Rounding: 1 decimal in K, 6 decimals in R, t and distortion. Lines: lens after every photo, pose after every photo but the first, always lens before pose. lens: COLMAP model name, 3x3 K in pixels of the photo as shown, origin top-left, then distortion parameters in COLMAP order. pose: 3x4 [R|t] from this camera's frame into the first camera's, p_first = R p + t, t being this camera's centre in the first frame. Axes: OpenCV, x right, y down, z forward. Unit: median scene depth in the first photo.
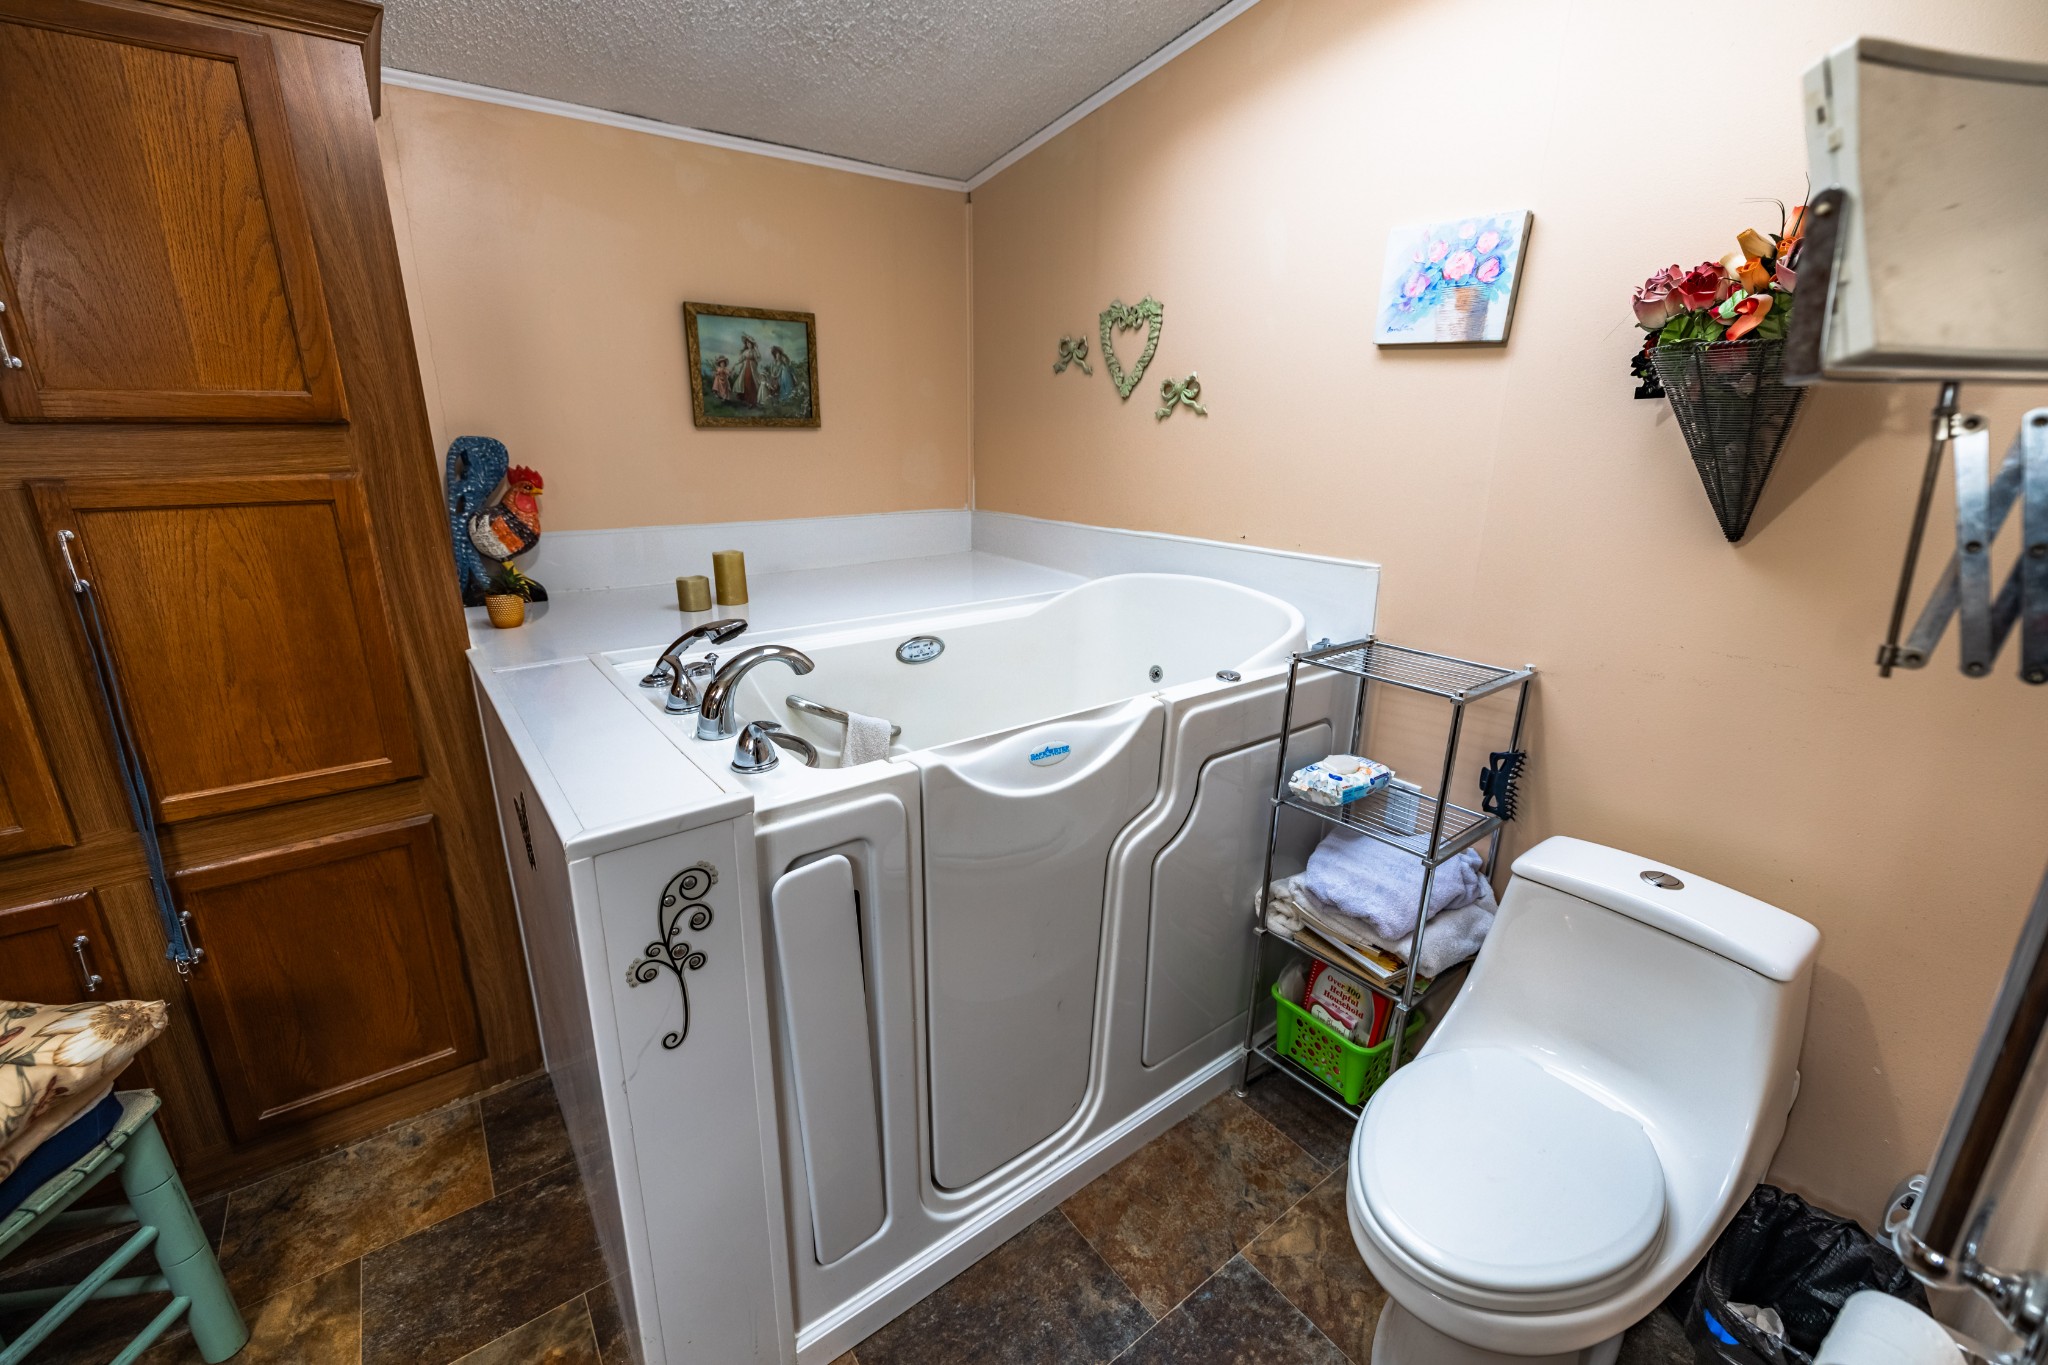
lens RADIAL K [[850.0, 0, 1022.5], [0, 850.0, 671.5], [0, 0, 1]] dist [-0.000175, -0.000594]
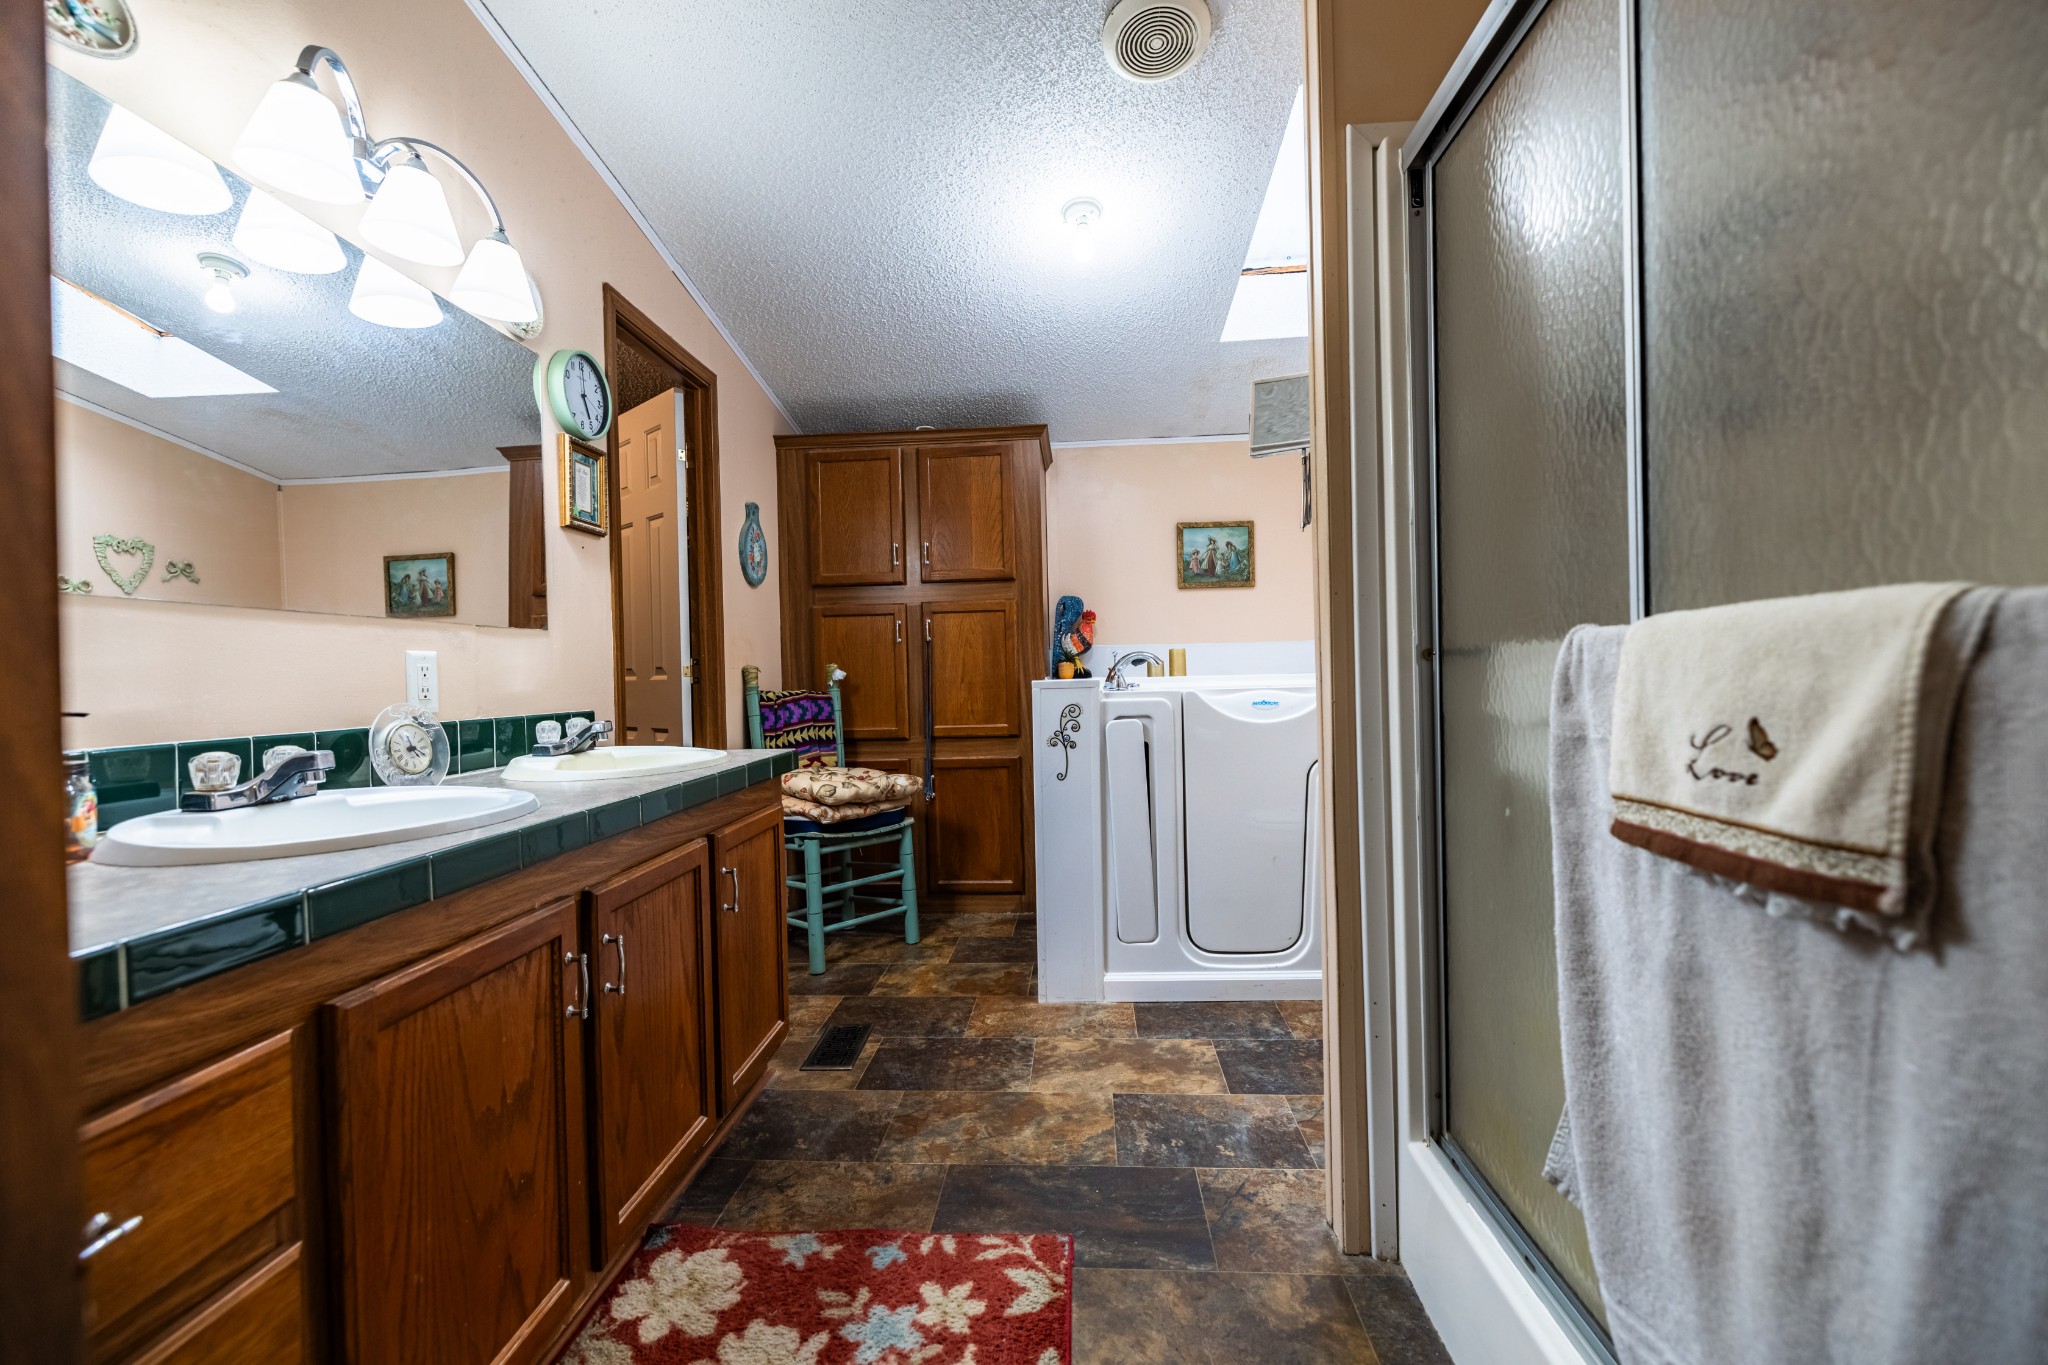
lens RADIAL K [[850.0, 0, 1022.9], [0, 850.0, 679.6], [0, 0, 1]] dist [-0.000175, -0.000594]
pose [[0.758379, -0.021937, -0.651445, 0.827525], [-0.155377, 0.964538, -0.213363, 0.514162], [0.633024, 0.263029, 0.728077, -0.703187]]
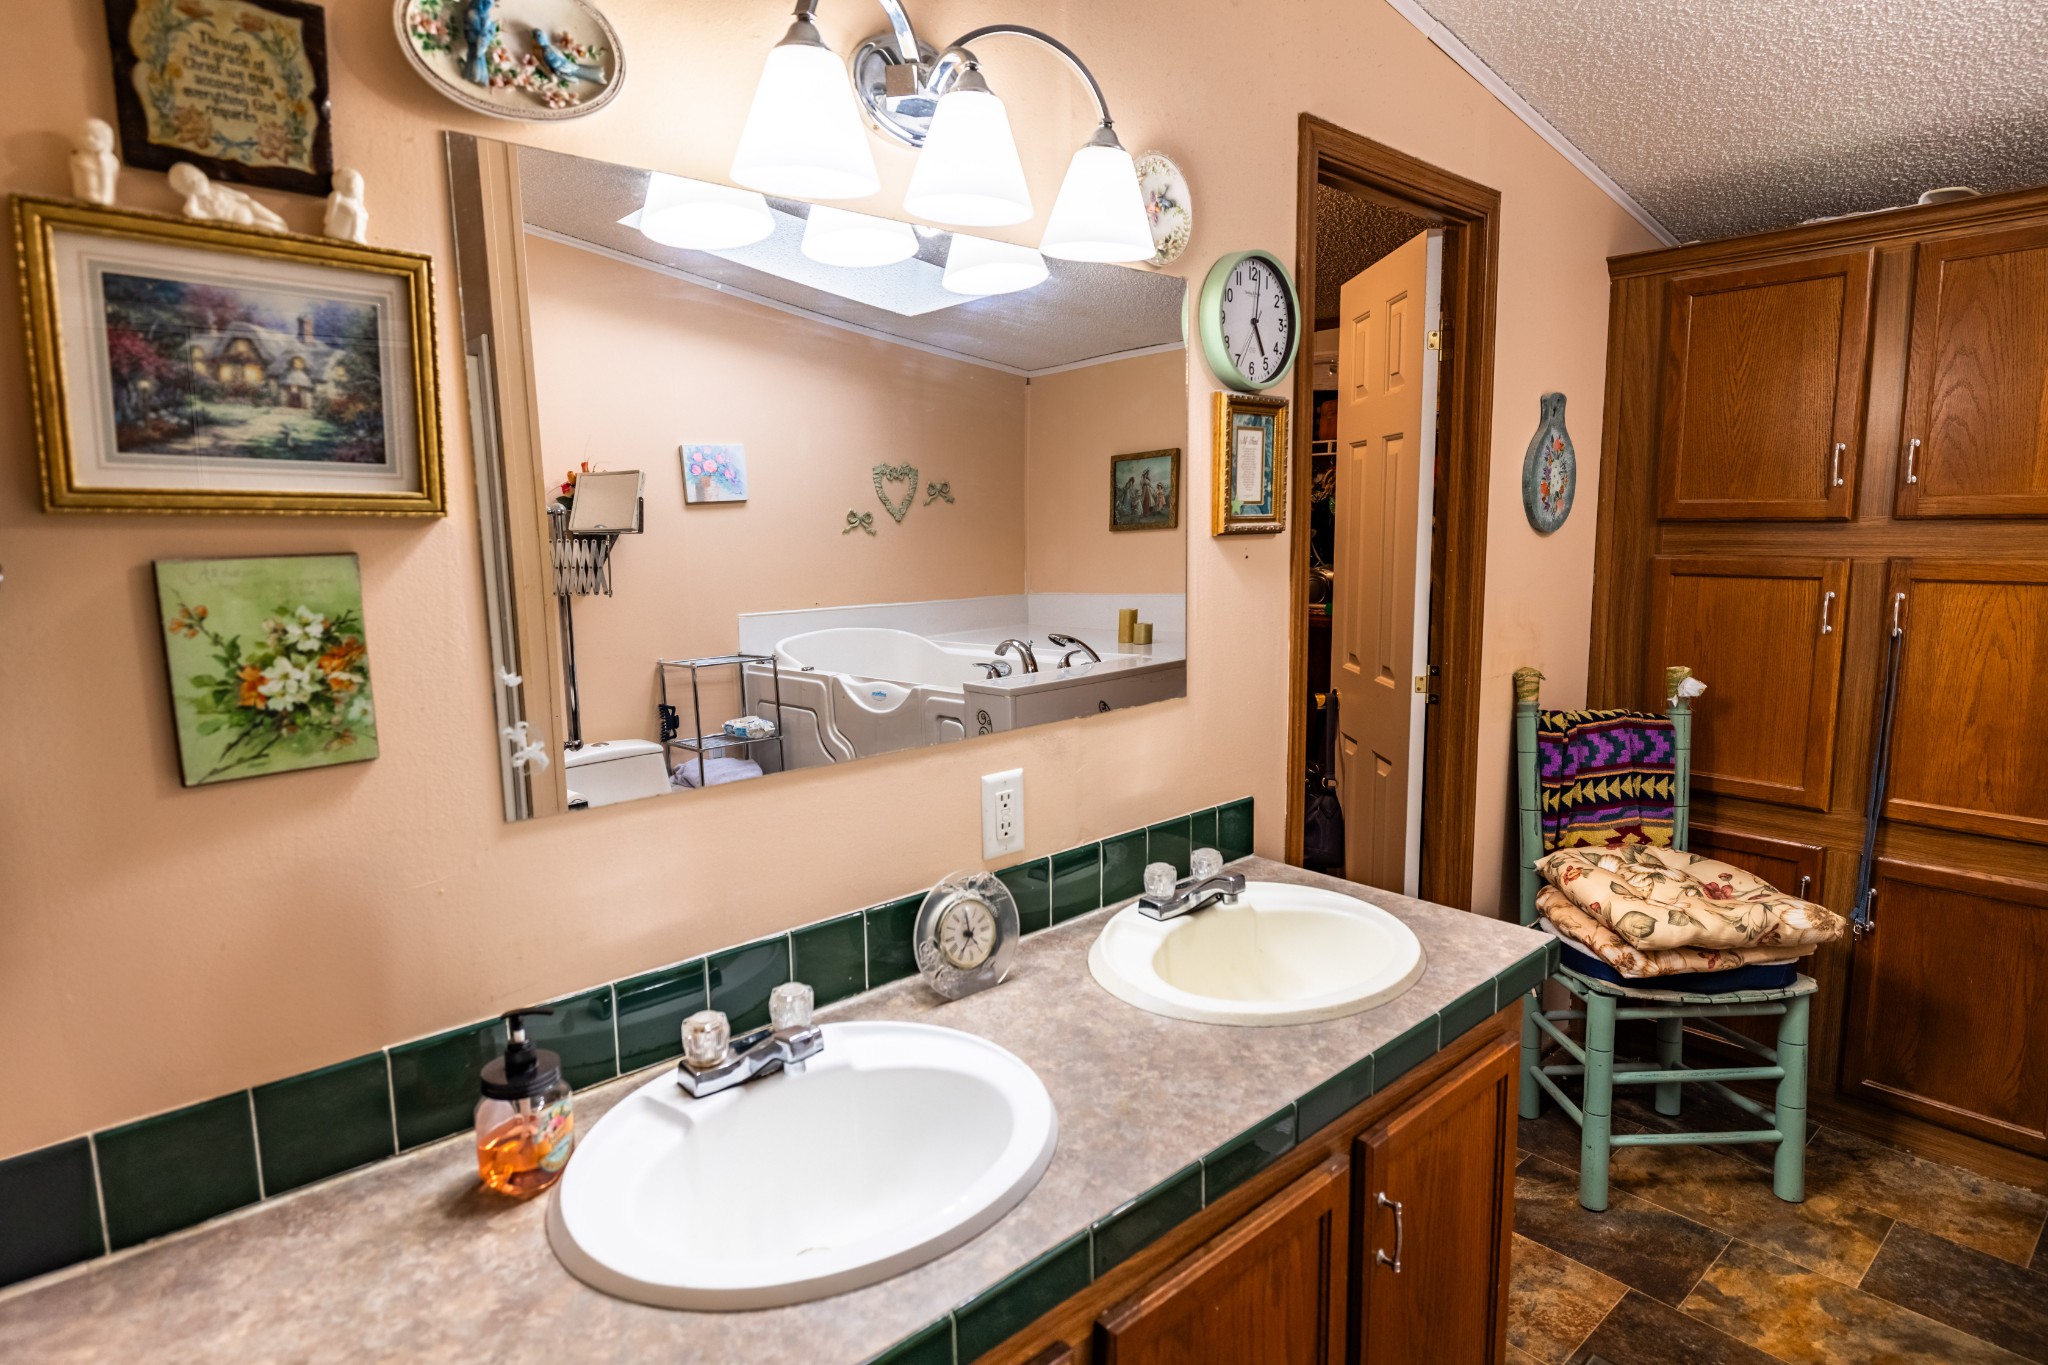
lens RADIAL K [[1114.1, 0, 1025.3], [0, 1114.1, 675.6], [0, 0, 1]] dist [-0.004058, -0.001919]
pose [[0.082437, 0.131275, -0.987913, 0.539355], [-0.268416, 0.957580, 0.104846, 0.147025], [0.959769, 0.256528, 0.114176, -0.519943]]
